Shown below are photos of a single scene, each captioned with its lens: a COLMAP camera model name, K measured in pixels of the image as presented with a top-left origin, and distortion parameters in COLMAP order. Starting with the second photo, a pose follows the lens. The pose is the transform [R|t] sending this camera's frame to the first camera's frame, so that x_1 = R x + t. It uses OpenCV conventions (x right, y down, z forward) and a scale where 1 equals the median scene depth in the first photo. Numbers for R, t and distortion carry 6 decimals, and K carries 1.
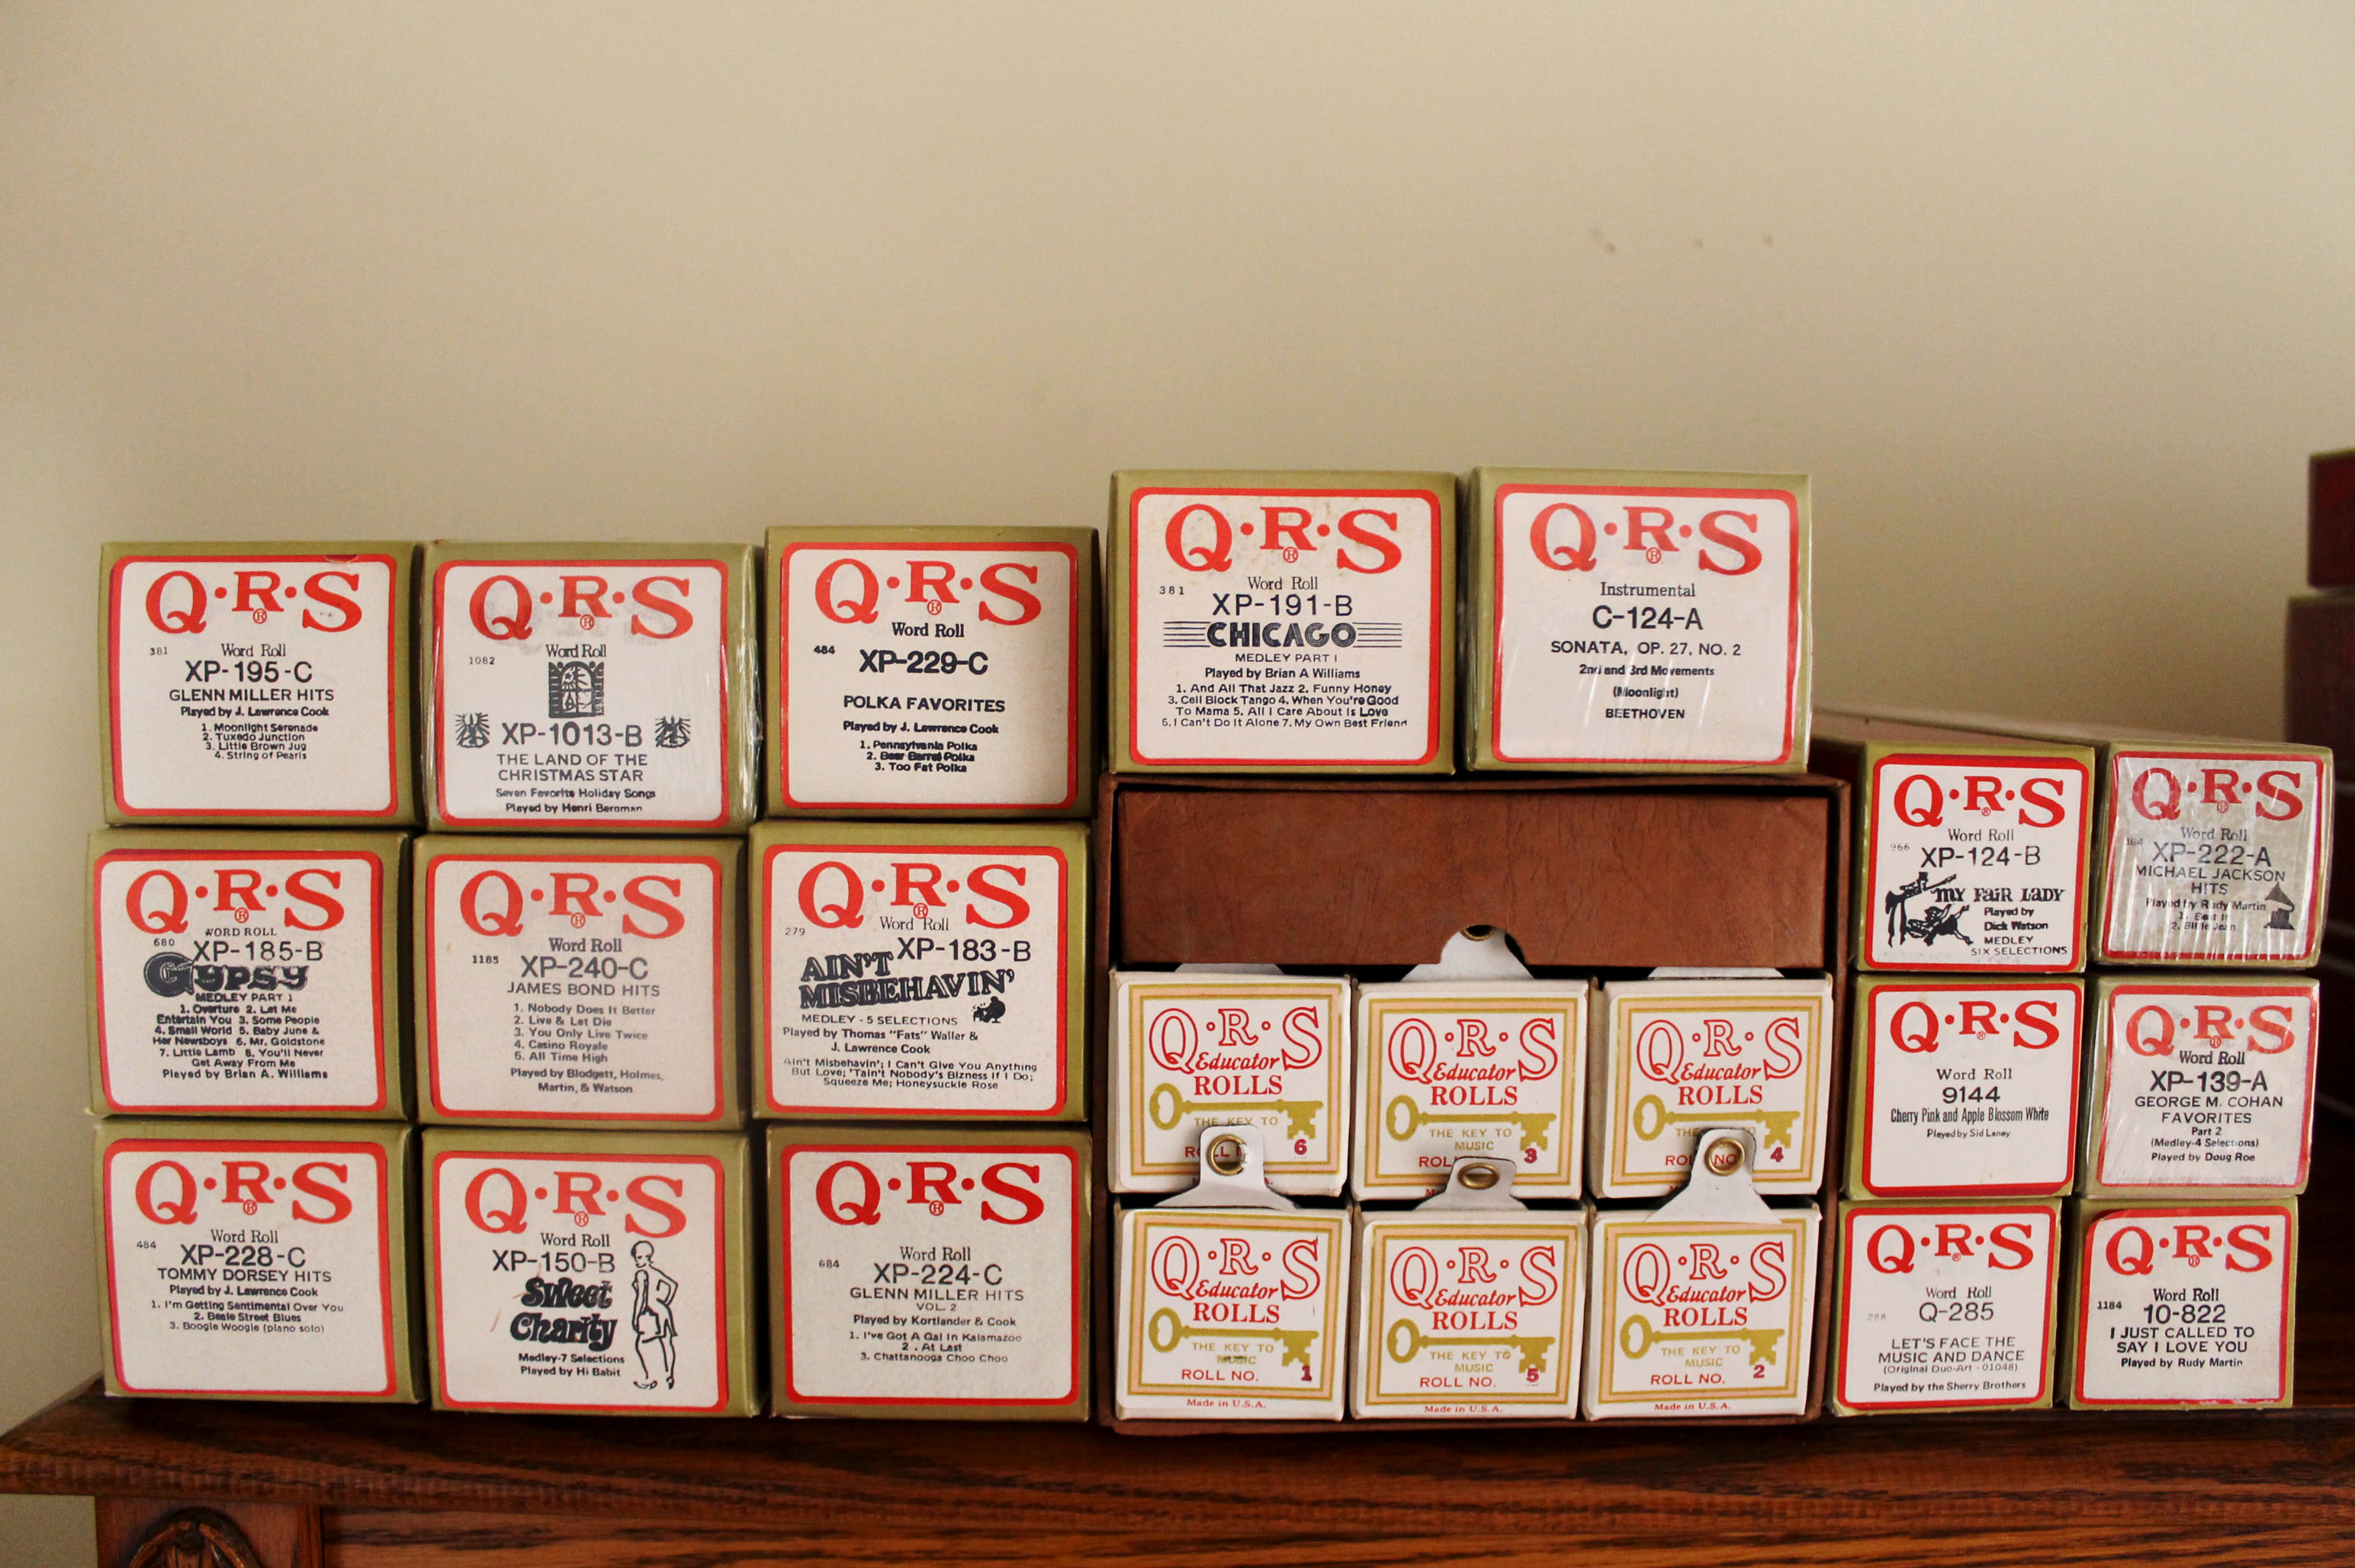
lens RADIAL K [[1981.1, 0, 1183.6], [0, 1981.1, 803.0], [0, 0, 1]] dist [-0.169243, 0.143498]
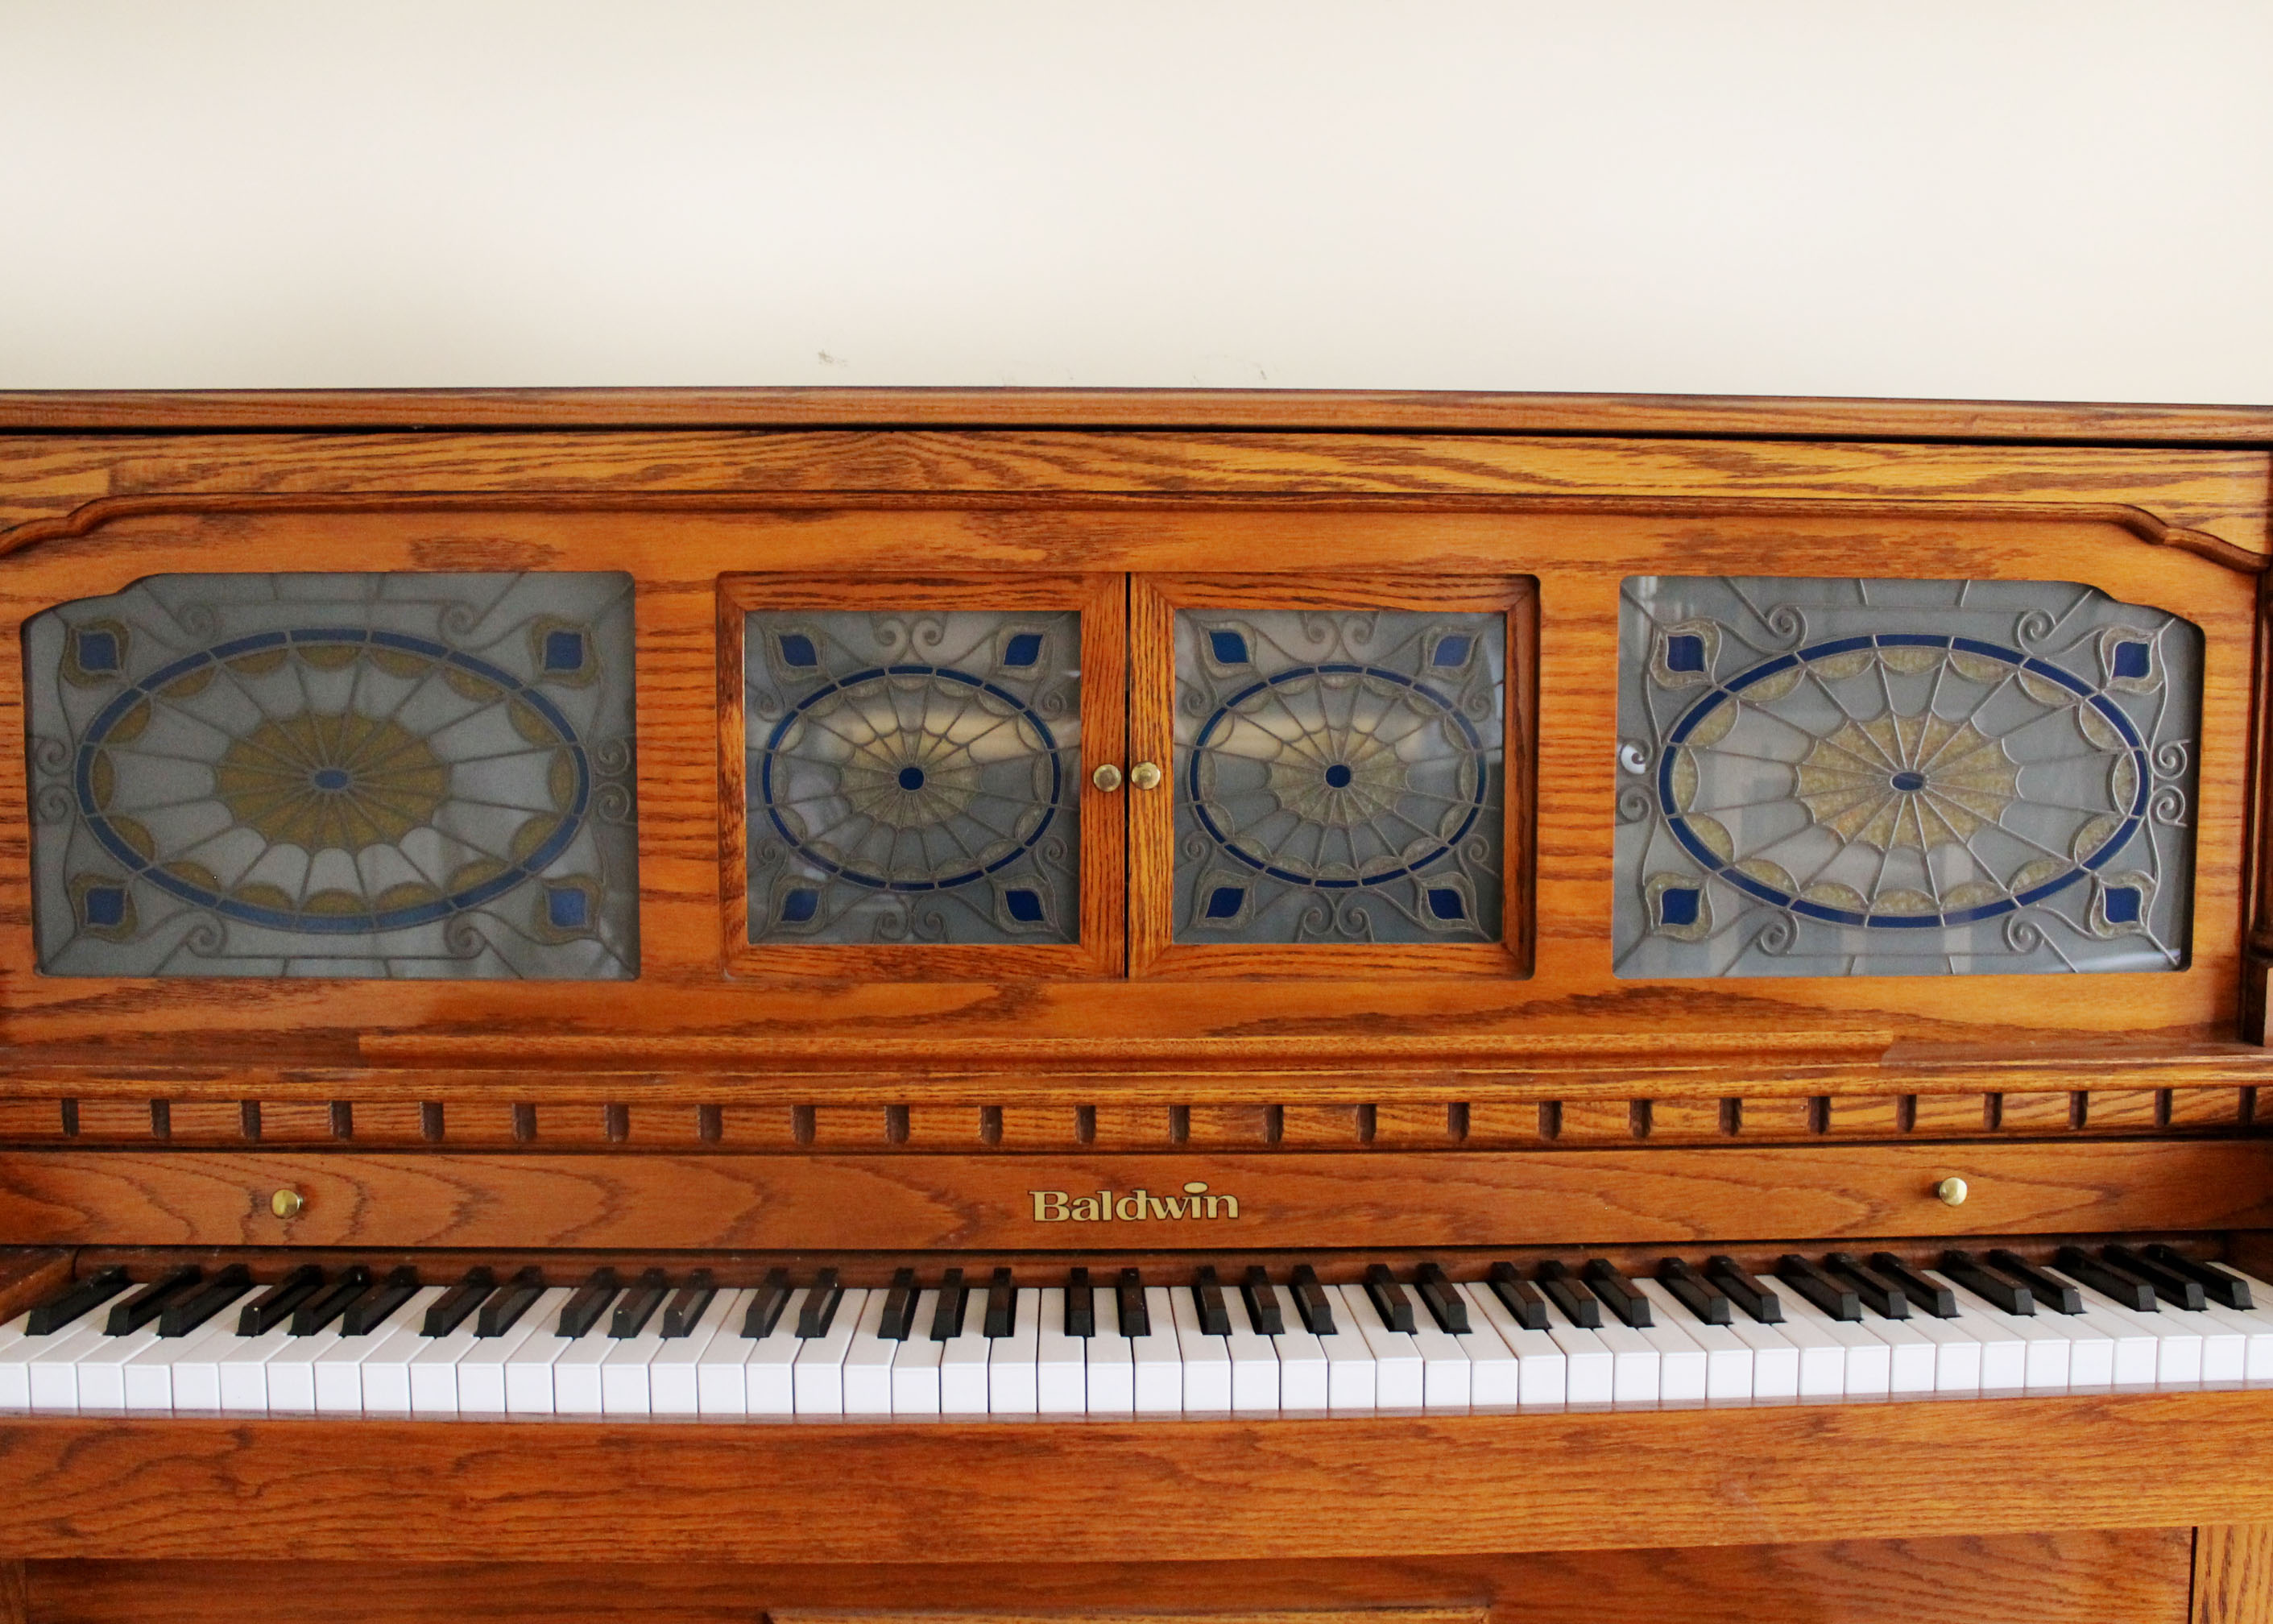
lens RADIAL K [[2127.7, 0, 1153.9], [0, 2127.7, 809.7], [0, 0, 1]] dist [-0.172143, 0.155199]
pose [[0.998942, -0.002645, 0.045907, 0.937274], [0.002770, 0.999993, -0.002649, 0.862934], [-0.045899, 0.002773, 0.998942, -1.611334]]
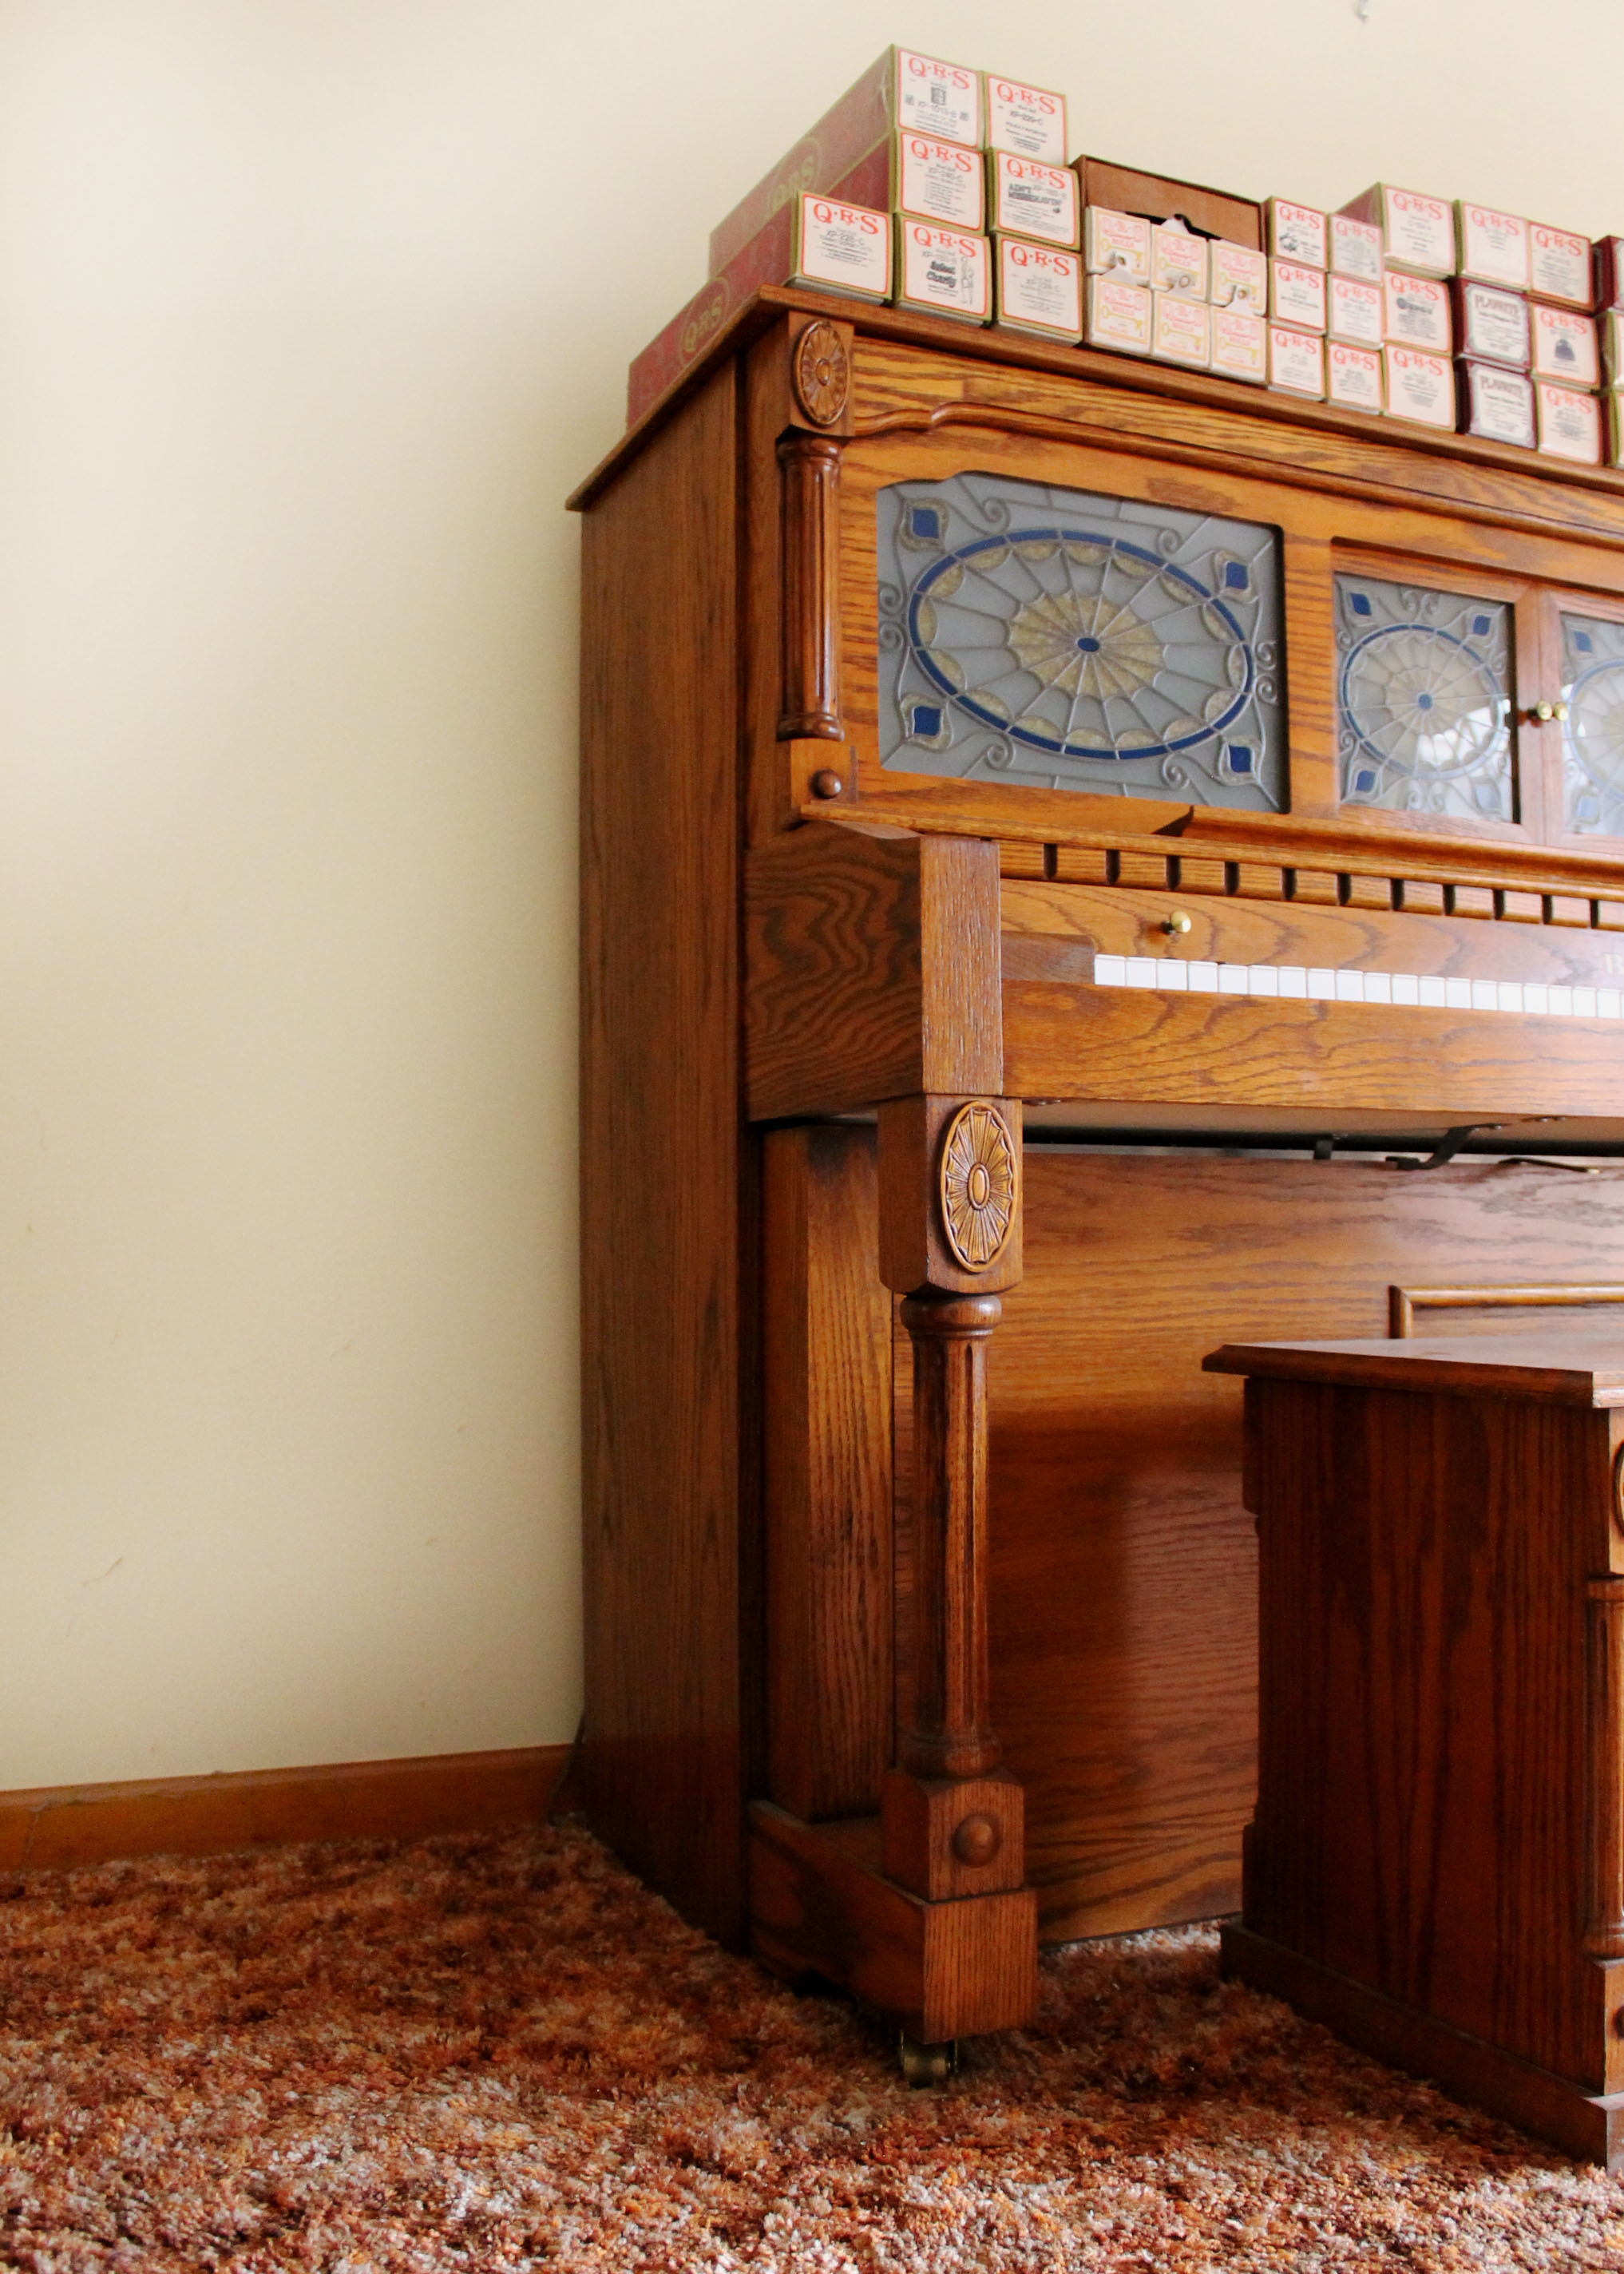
lens RADIAL K [[2127.6, 0, 806.3], [0, 2127.6, 1206.9], [0, 0, 1]] dist [-0.171569, 0.178002]
pose [[0.909645, 0.005896, 0.415344, -1.905514], [0.038176, 0.994481, -0.097728, 2.088849], [-0.413628, 0.104754, 0.904400, -1.787923]]
